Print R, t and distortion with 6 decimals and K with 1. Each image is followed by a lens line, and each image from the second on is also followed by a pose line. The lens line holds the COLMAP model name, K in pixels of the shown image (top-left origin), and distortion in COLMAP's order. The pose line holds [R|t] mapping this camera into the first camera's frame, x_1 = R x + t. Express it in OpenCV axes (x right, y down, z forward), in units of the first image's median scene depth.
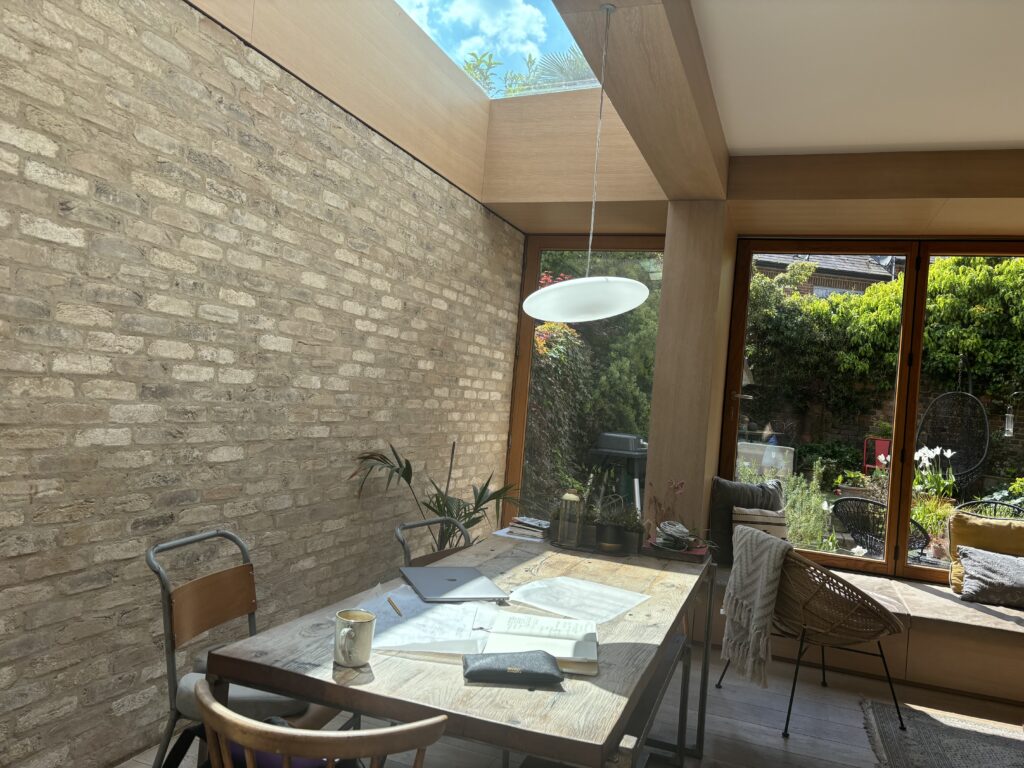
lens RADIAL K [[784.4, 0, 506.2], [0, 784.4, 385.5], [0, 0, 1]] dist [0.039631, -0.025819]
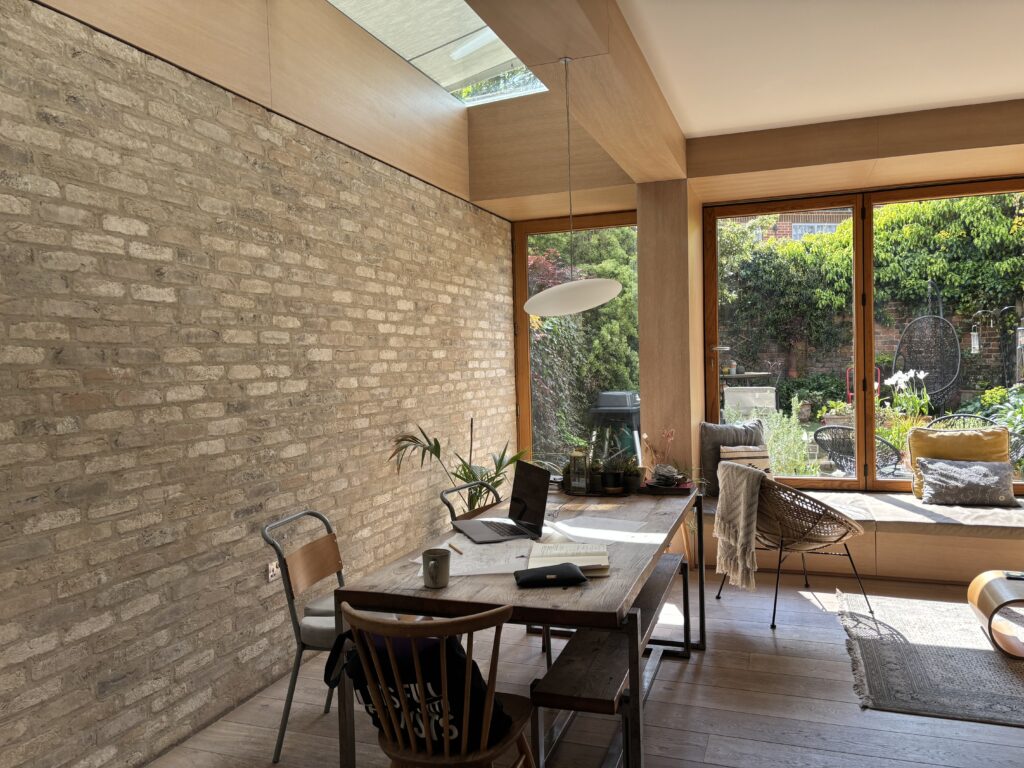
lens RADIAL K [[784.4, 0, 507.5], [0, 784.4, 392.1], [0, 0, 1]] dist [0.039631, -0.025819]
pose [[0.993747, -0.111638, 0.001735, -0.014839], [0.111396, 0.992401, 0.052268, -0.024405], [-0.007557, -0.051748, 0.998632, -0.177409]]
